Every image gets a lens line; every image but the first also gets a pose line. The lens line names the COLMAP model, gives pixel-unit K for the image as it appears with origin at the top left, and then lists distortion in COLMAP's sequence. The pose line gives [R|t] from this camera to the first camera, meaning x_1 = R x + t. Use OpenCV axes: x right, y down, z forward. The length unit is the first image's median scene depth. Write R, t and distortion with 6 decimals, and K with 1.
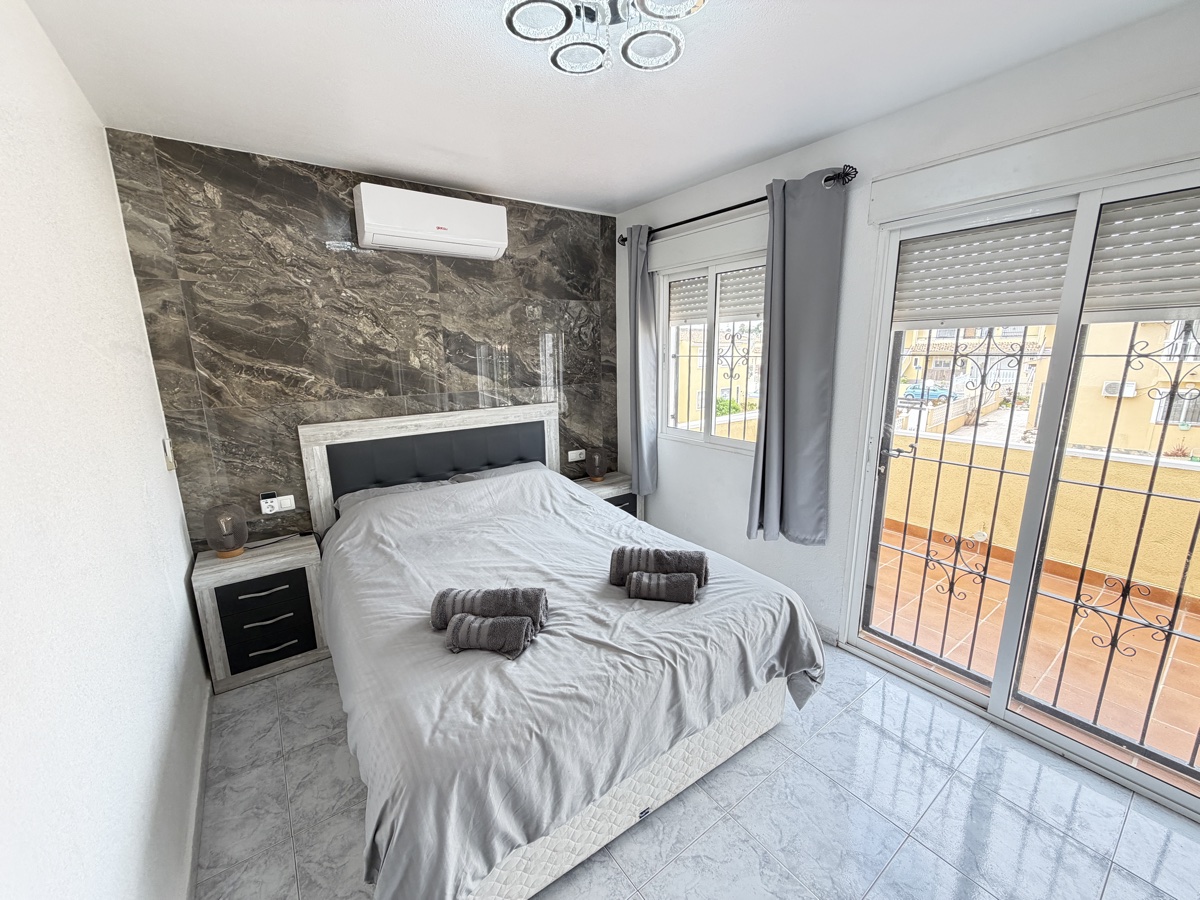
lens RADIAL K [[479.8, 0, 596.8], [0, 479.8, 452.3], [0, 0, 1]] dist [0.002219, -0.000738]
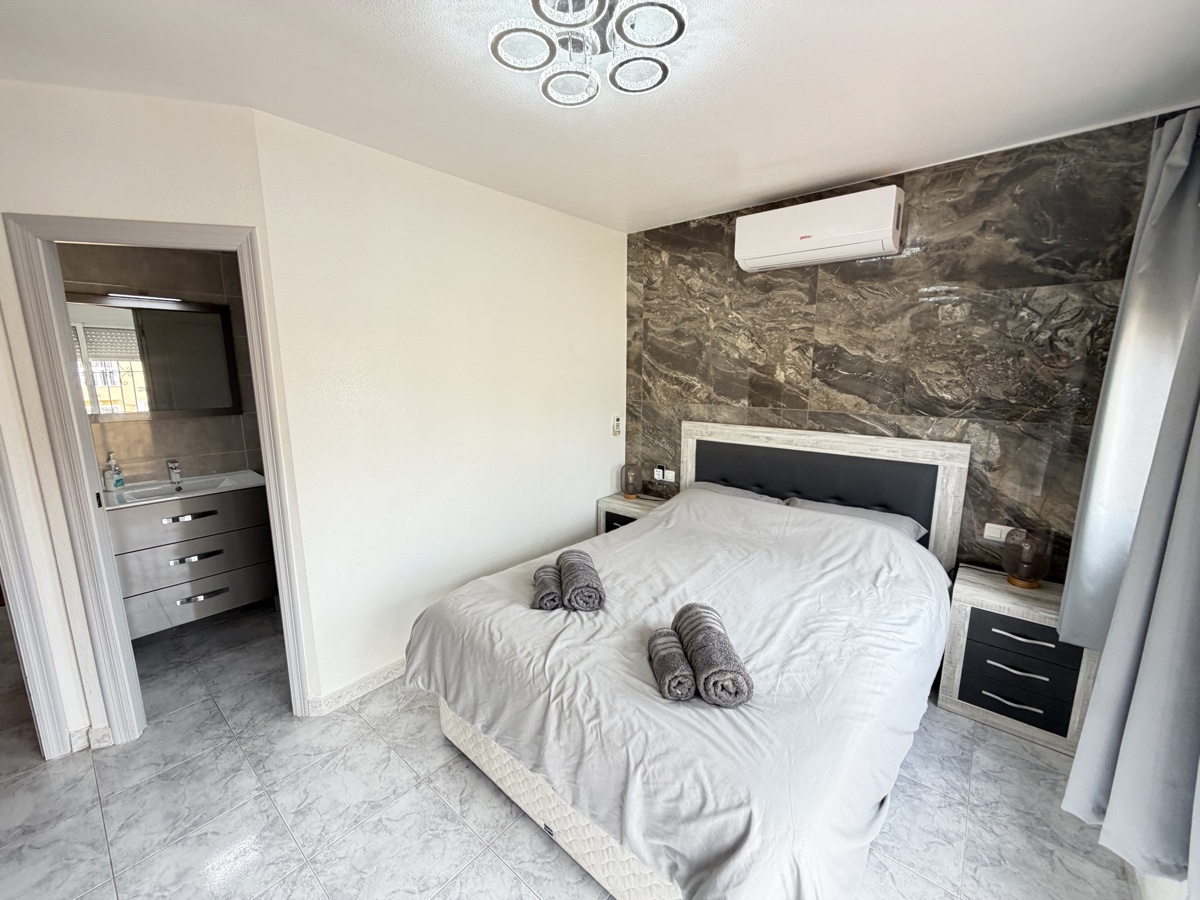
lens RADIAL K [[479.8, 0, 598.5], [0, 479.8, 452.5], [0, 0, 1]] dist [0.002219, -0.000738]
pose [[0.239175, 0.188322, -0.952539, 0.566529], [-0.207104, 0.968330, 0.139442, -0.102892], [0.948632, 0.163924, 0.270603, 0.427796]]
